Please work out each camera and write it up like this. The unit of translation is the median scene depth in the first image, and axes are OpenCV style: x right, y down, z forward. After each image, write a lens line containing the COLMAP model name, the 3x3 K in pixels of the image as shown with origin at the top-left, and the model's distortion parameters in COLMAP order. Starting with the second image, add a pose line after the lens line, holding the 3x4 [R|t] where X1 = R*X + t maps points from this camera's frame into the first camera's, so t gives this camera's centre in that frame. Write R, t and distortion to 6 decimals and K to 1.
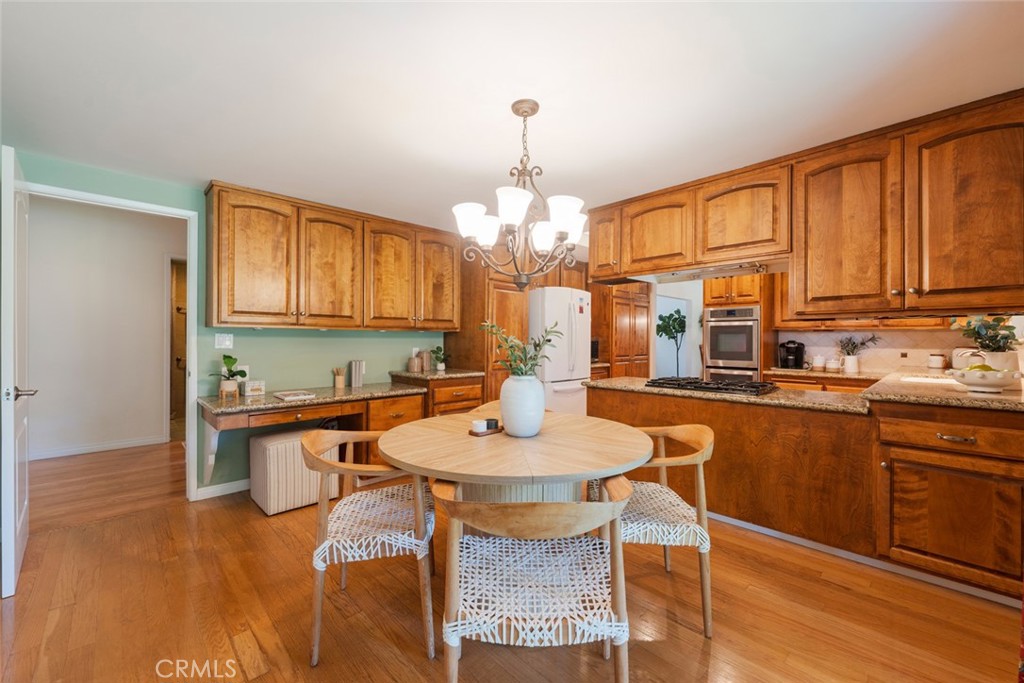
lens RADIAL K [[412.8, 0, 506.8], [0, 412.8, 339.5], [0, 0, 1]] dist [0.001431, 0.000011]
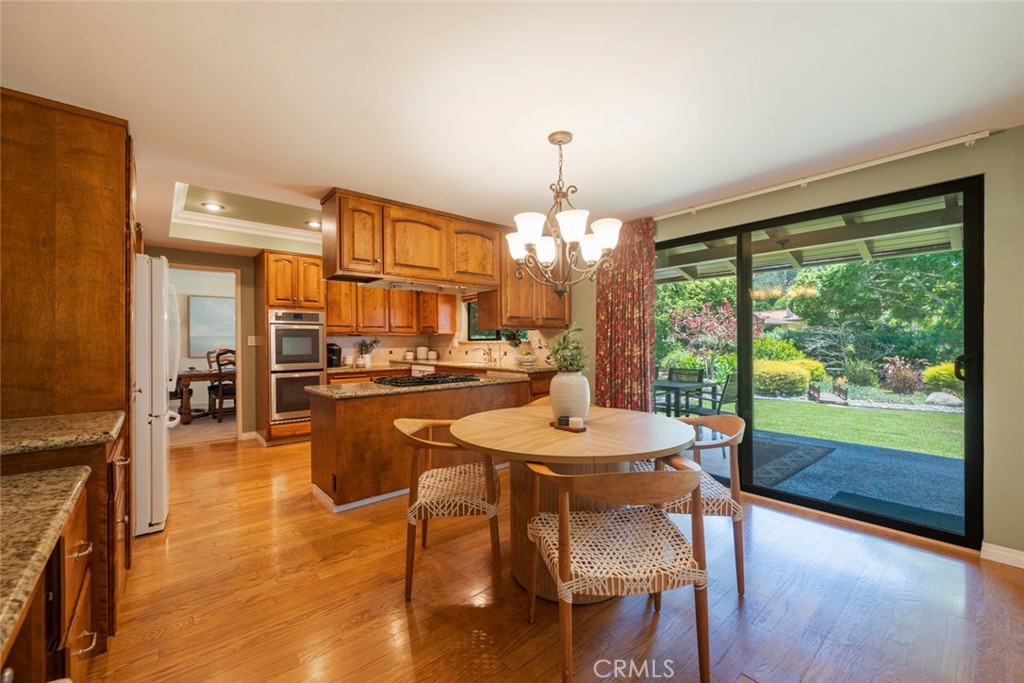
lens RADIAL K [[412.8, 0, 506.7], [0, 412.8, 341.0], [0, 0, 1]] dist [0.001431, 0.000011]
pose [[0.063512, -0.001176, 0.997980, -0.478654], [0.007208, 0.999974, 0.000720, -0.001041], [-0.997955, 0.007148, 0.063519, 0.468977]]
